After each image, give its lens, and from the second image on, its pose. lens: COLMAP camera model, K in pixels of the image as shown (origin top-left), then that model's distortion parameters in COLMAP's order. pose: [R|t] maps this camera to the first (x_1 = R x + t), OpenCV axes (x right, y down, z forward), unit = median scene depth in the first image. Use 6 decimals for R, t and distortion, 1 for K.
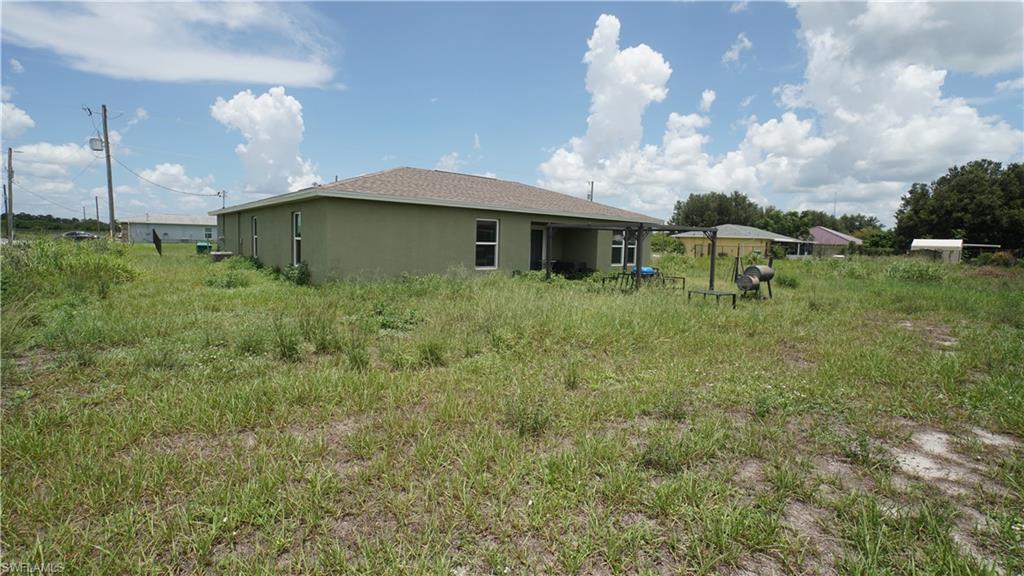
lens RADIAL K [[452.1, 0, 506.2], [0, 452.1, 277.2], [0, 0, 1]] dist [-0.068818, 0.028239]
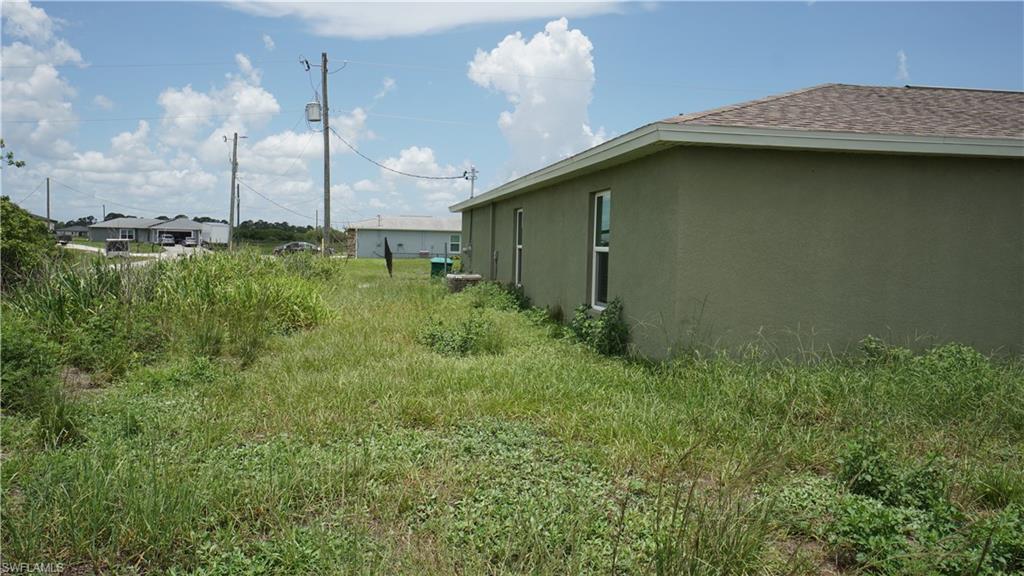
lens RADIAL K [[765.7, 0, 510.7], [0, 765.7, 283.5], [0, 0, 1]] dist [0.026129, -0.002270]
pose [[0.864295, 0.015764, -0.502738, -0.090574], [-0.038324, 0.998667, -0.034571, -0.012458], [0.501523, 0.049147, 0.863747, 0.163680]]
